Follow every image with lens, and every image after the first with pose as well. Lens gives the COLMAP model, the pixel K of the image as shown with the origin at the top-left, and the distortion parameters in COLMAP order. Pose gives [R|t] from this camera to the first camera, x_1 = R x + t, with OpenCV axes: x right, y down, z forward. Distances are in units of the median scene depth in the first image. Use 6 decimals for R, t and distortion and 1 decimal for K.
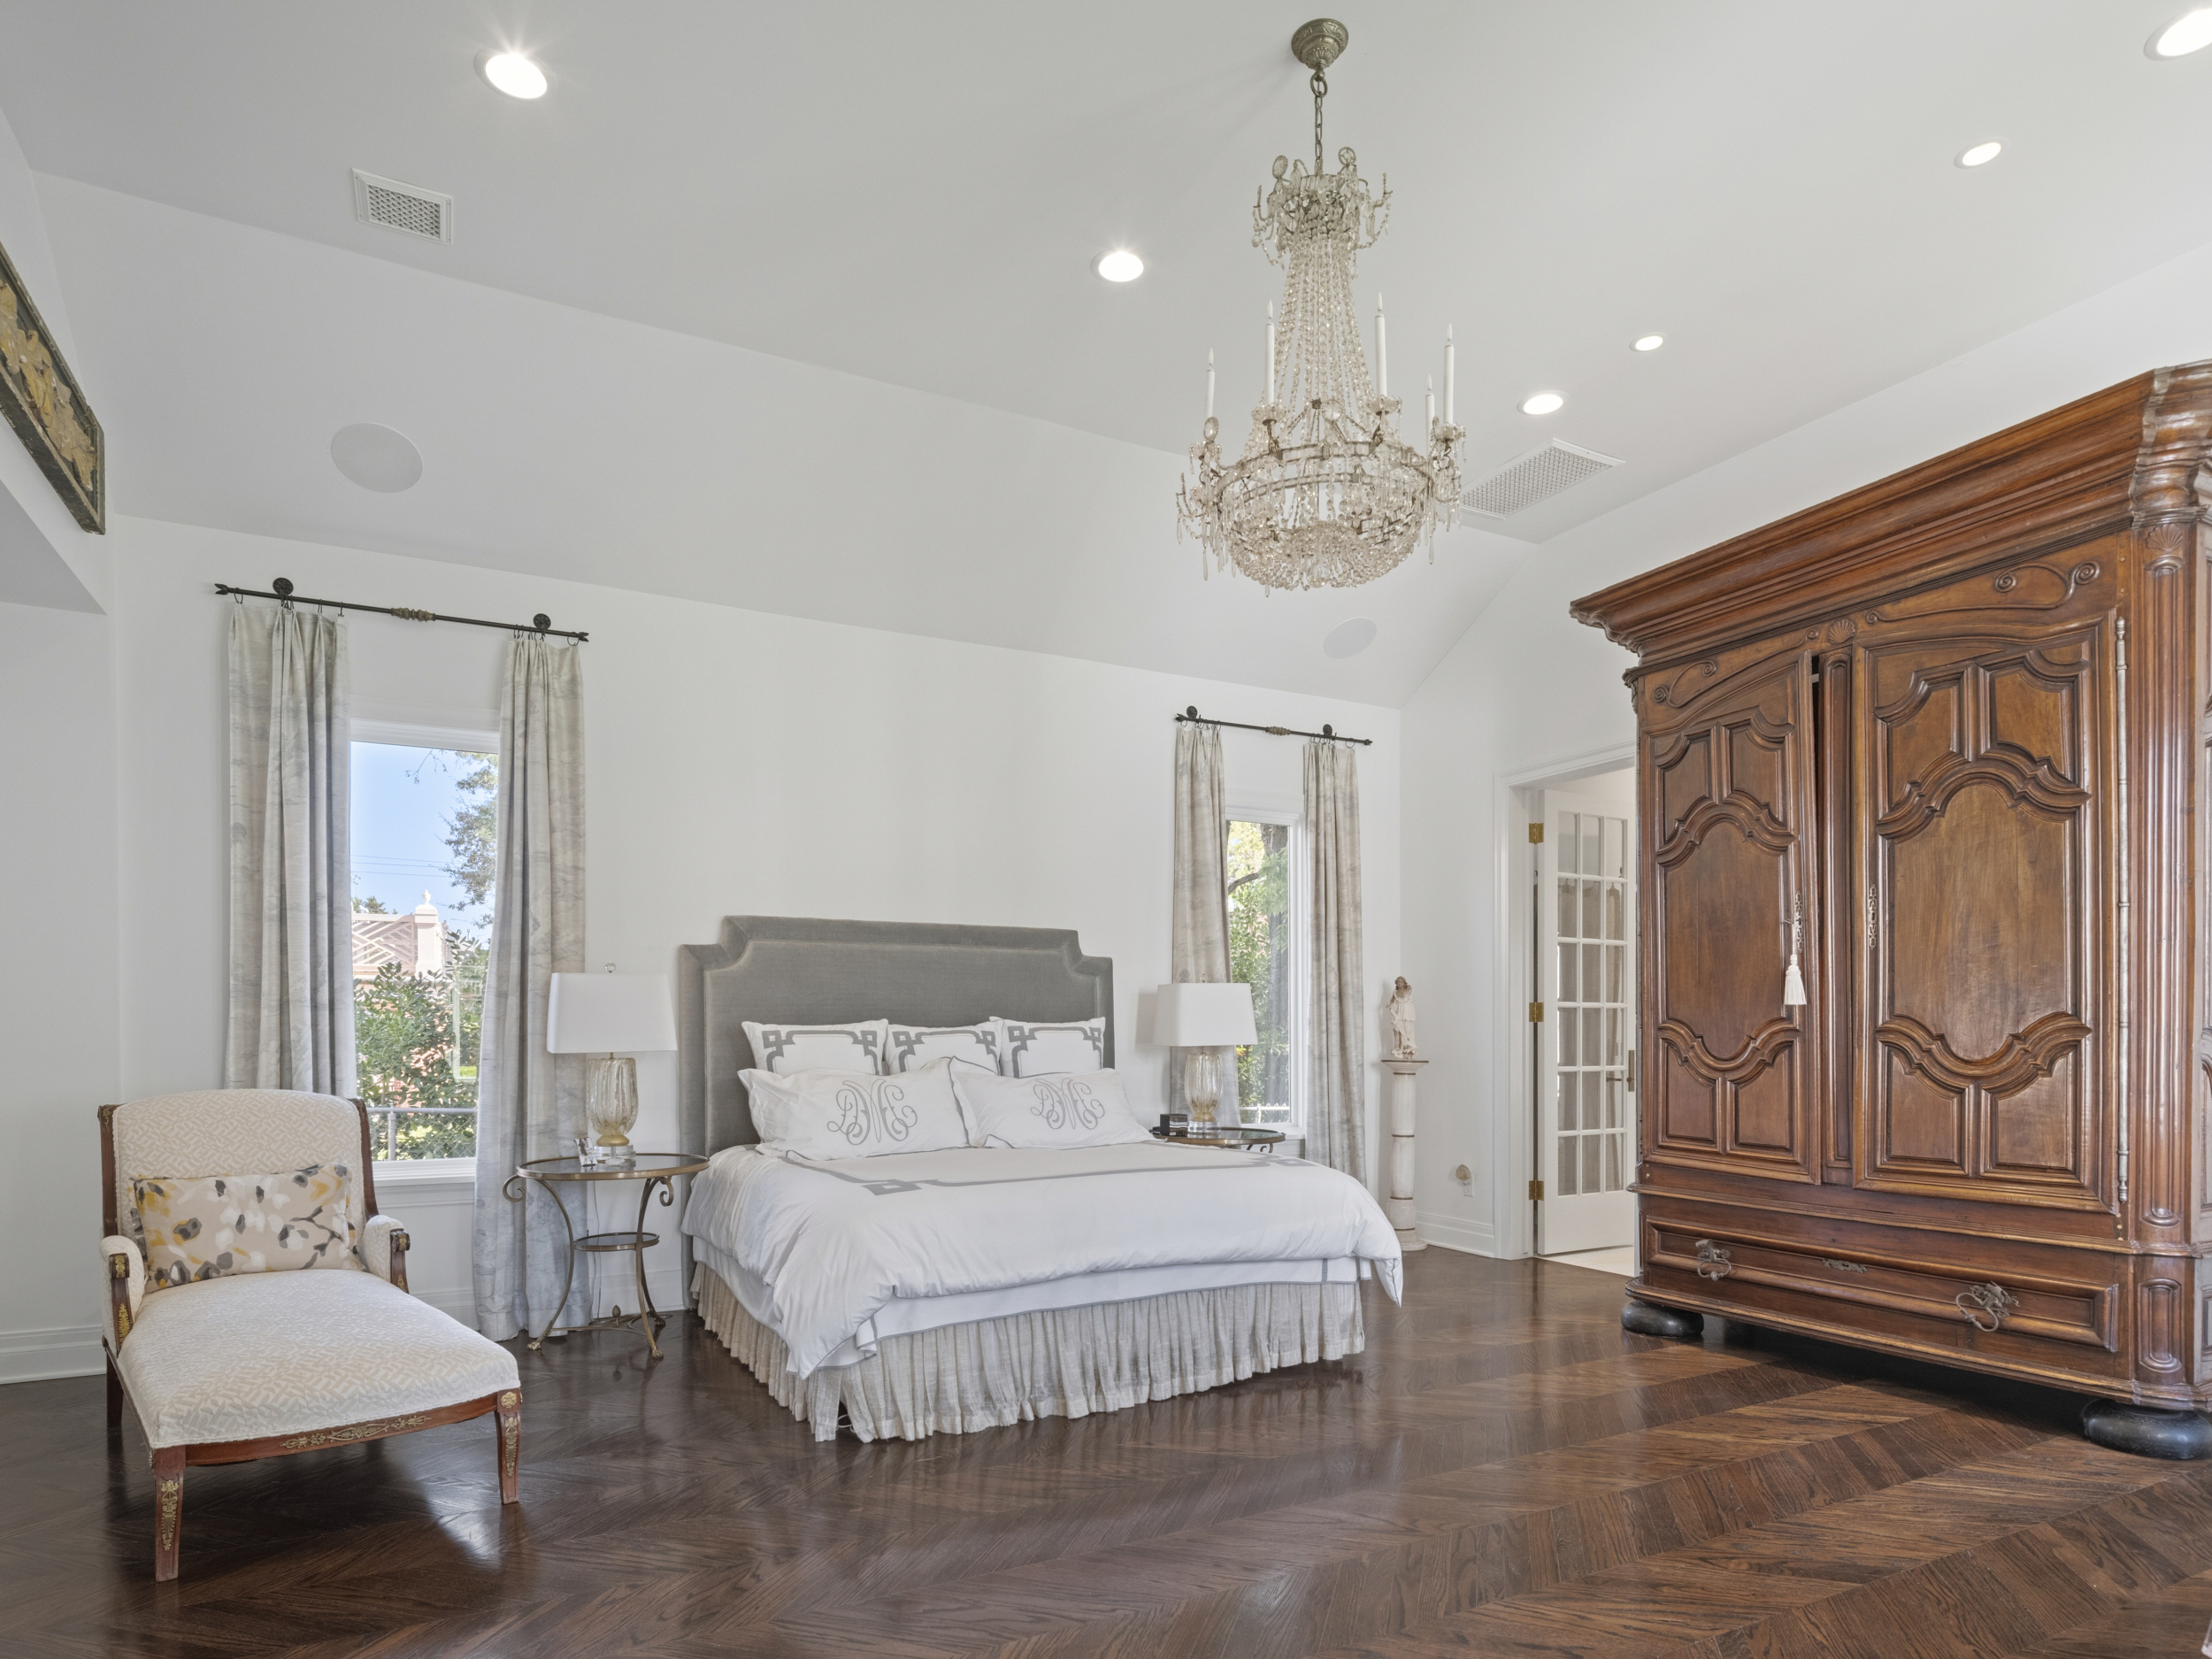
lens RADIAL K [[1247.3, 0, 1096.7], [0, 1247.3, 944.2], [0, 0, 1]] dist [-0.006370, -0.002639]
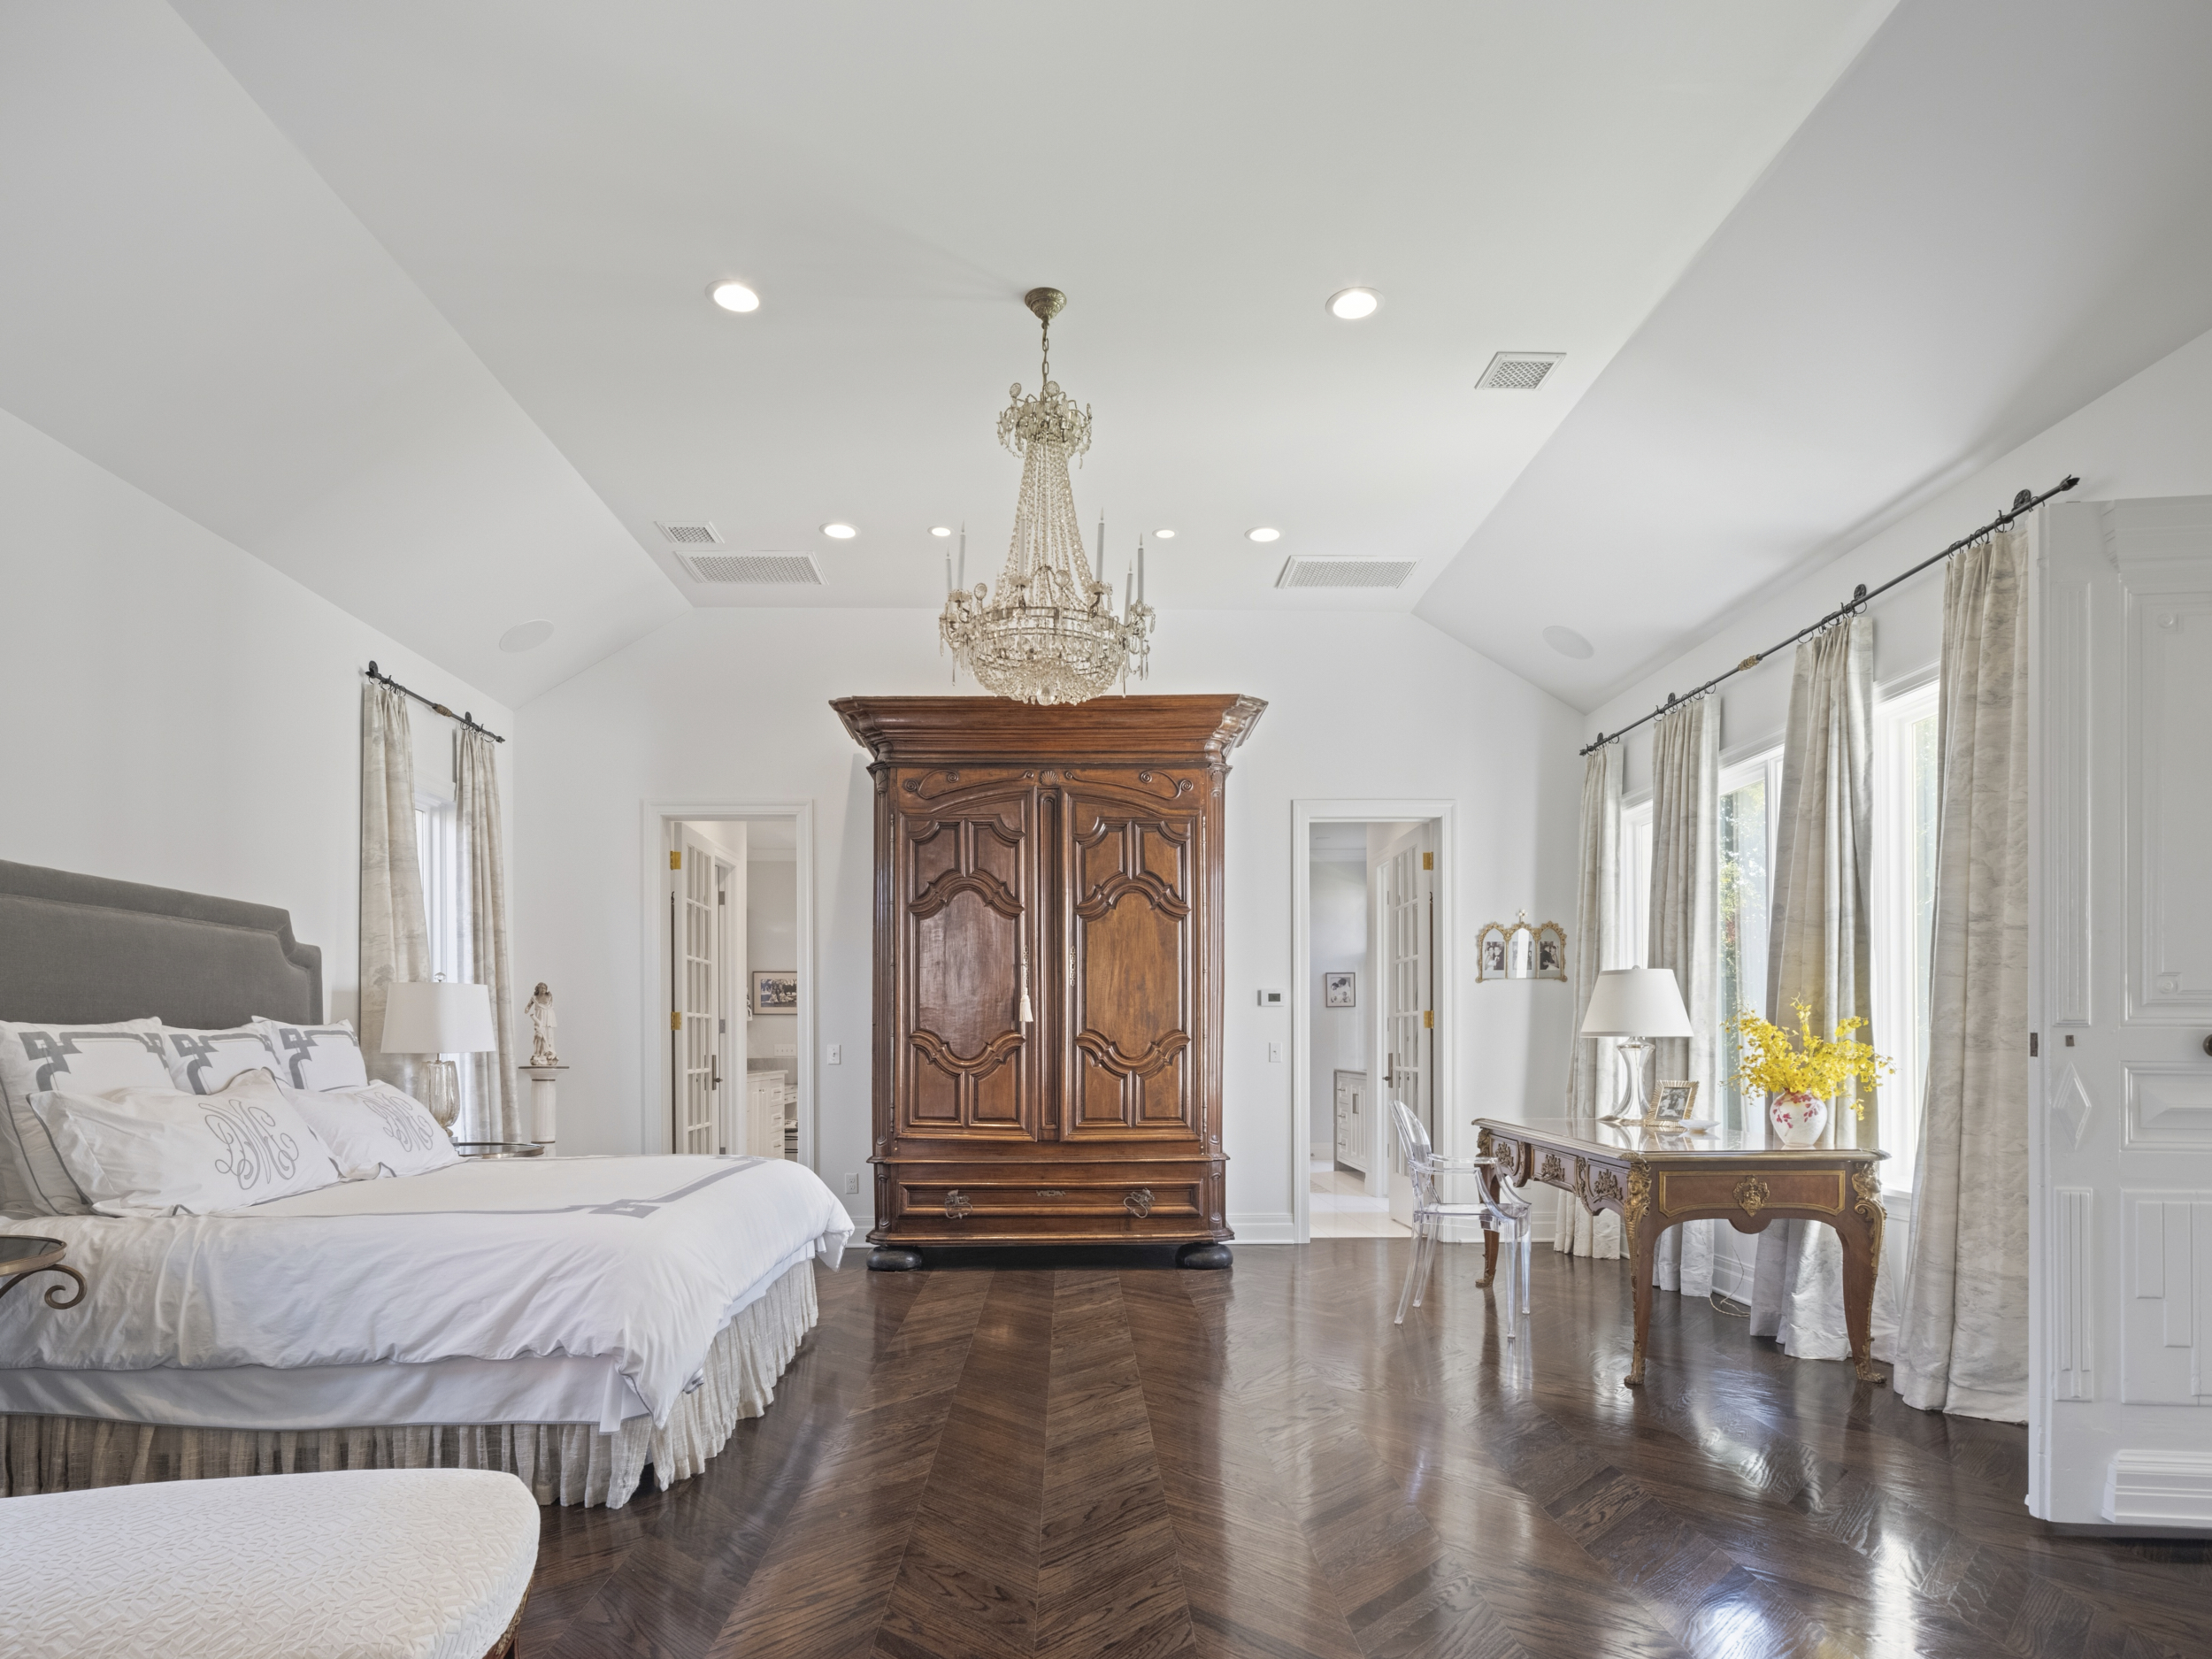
lens RADIAL K [[1216.6, 0, 1101.8], [0, 1216.6, 907.3], [0, 0, 1]] dist [-0.003298, 0.001111]
pose [[0.448769, 0.100130, 0.888021, -0.699459], [-0.065781, 0.994709, -0.078916, 0.021542], [-0.891224, -0.023000, 0.452981, 0.261321]]
